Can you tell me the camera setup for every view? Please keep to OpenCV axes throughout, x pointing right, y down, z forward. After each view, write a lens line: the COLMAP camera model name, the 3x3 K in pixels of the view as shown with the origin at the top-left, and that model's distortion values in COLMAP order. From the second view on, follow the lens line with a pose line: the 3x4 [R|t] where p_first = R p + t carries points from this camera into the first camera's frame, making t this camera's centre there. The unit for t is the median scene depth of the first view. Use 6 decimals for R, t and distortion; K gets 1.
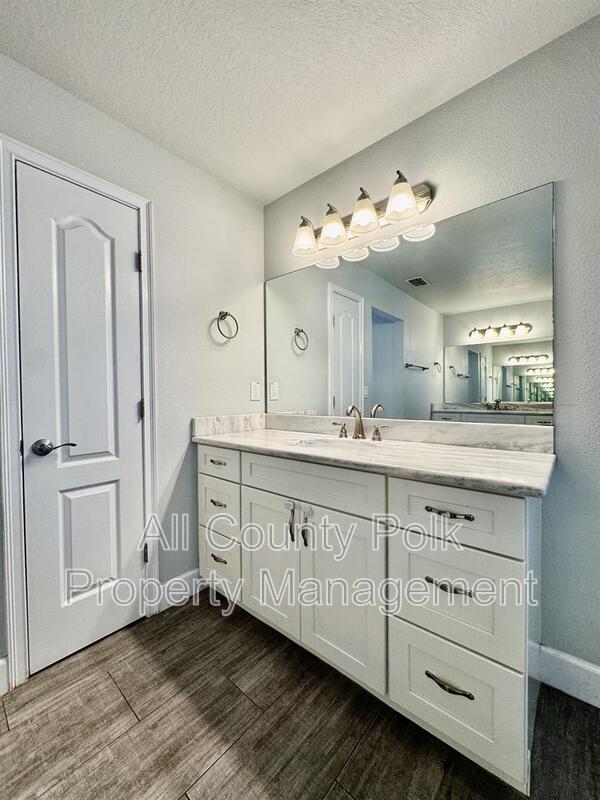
lens RADIAL K [[320.8, 0, 300.0], [0, 320.8, 400.0], [0, 0, 1]] dist [-0.000782, 0.000073]
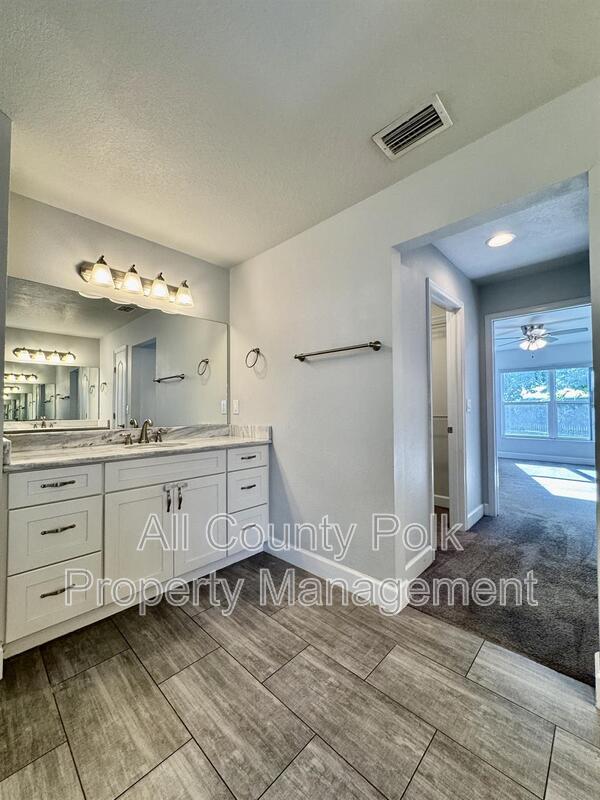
lens RADIAL K [[320.8, 0, 300.0], [0, 320.8, 400.0], [0, 0, 1]] dist [-0.000782, 0.000073]
pose [[0.048587, 0.041153, 0.997971, -1.178169], [0.022294, 0.998857, -0.042275, 0.006890], [-0.998570, 0.024303, 0.047614, 0.260519]]
